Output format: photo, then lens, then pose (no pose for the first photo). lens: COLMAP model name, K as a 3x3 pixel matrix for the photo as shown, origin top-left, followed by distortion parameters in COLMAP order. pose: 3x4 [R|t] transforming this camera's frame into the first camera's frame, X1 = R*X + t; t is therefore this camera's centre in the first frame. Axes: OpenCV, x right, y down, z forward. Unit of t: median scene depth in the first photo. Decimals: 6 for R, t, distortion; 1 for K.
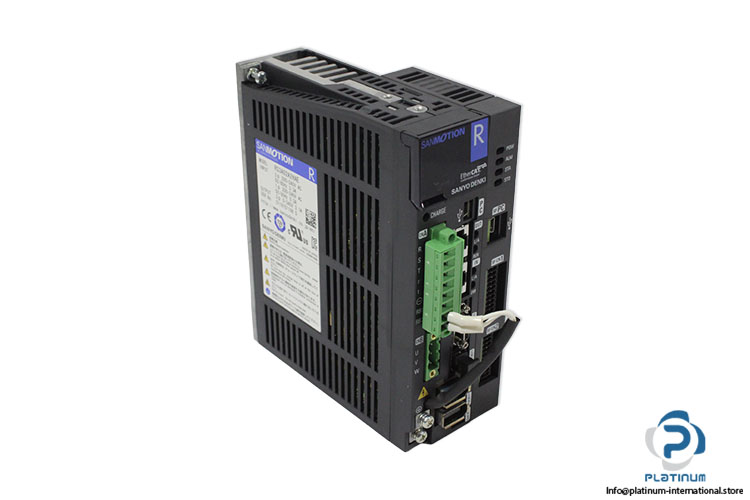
lens RADIAL K [[982.8, 0, 375.1], [0, 982.8, 249.7], [0, 0, 1]] dist [0.009568, 0.000000]
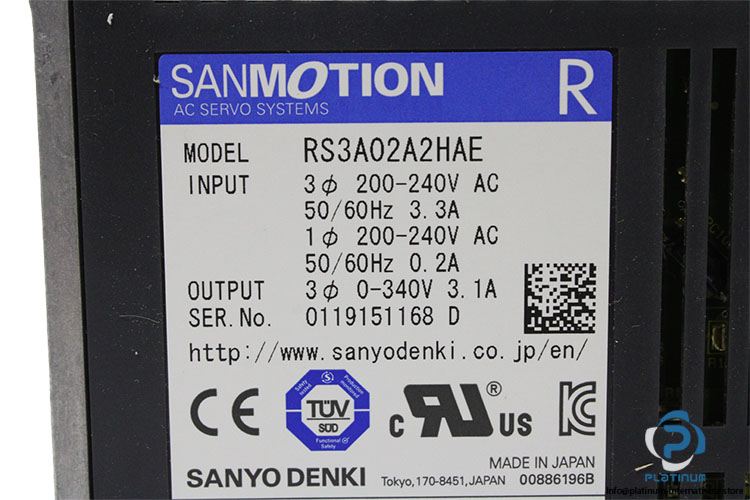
lens RADIAL K [[1503.4, 0, 374.9], [0, 1503.4, 249.8], [0, 0, 1]] dist [0.069023, 0.000000]
pose [[0.639976, -0.135634, 0.756330, -0.357279], [0.377814, 0.912640, -0.156025, -0.003035], [-0.669095, 0.385604, 0.635312, 0.783755]]
